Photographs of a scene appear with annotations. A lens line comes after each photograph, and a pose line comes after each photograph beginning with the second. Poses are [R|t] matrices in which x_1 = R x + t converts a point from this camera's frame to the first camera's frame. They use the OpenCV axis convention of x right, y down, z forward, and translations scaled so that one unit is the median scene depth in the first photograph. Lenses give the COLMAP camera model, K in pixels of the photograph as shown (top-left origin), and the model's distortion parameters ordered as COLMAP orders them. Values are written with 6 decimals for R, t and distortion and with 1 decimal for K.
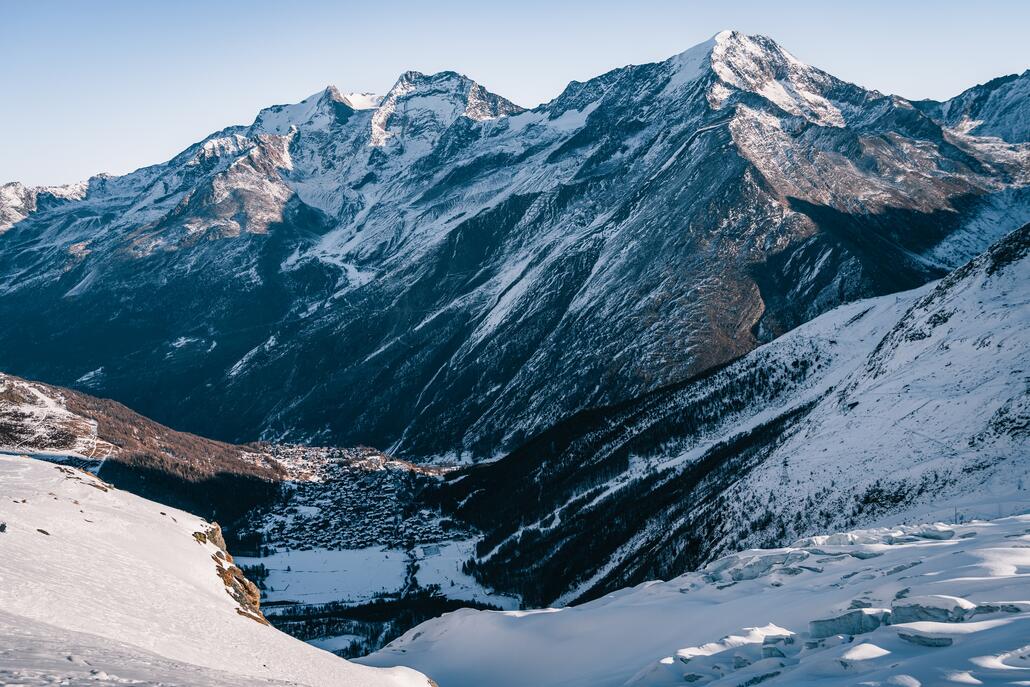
lens RADIAL K [[1117.7, 0, 515.0], [0, 1117.7, 343.5], [0, 0, 1]] dist [0.012565, 0.021274]
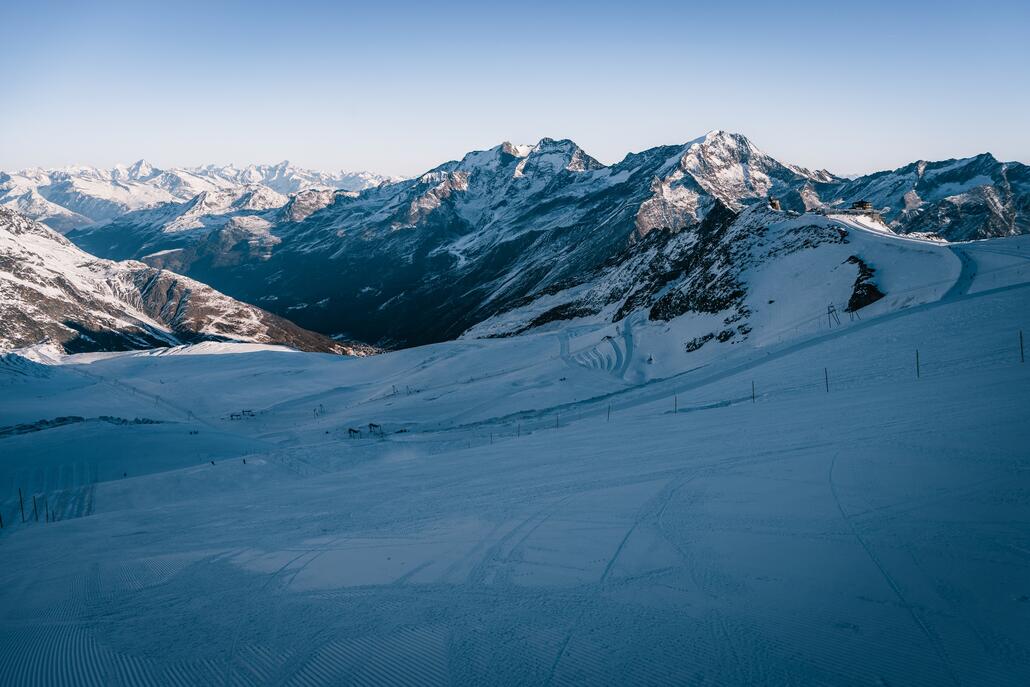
lens RADIAL K [[797.0, 0, 515.0], [0, 797.0, 343.5], [0, 0, 1]] dist [-0.000730, 0.003234]
pose [[0.959279, 0.120308, -0.255556, 0.241727], [-0.100119, 0.990838, 0.090640, -0.044017], [0.264120, -0.061363, 0.962536, -0.231869]]
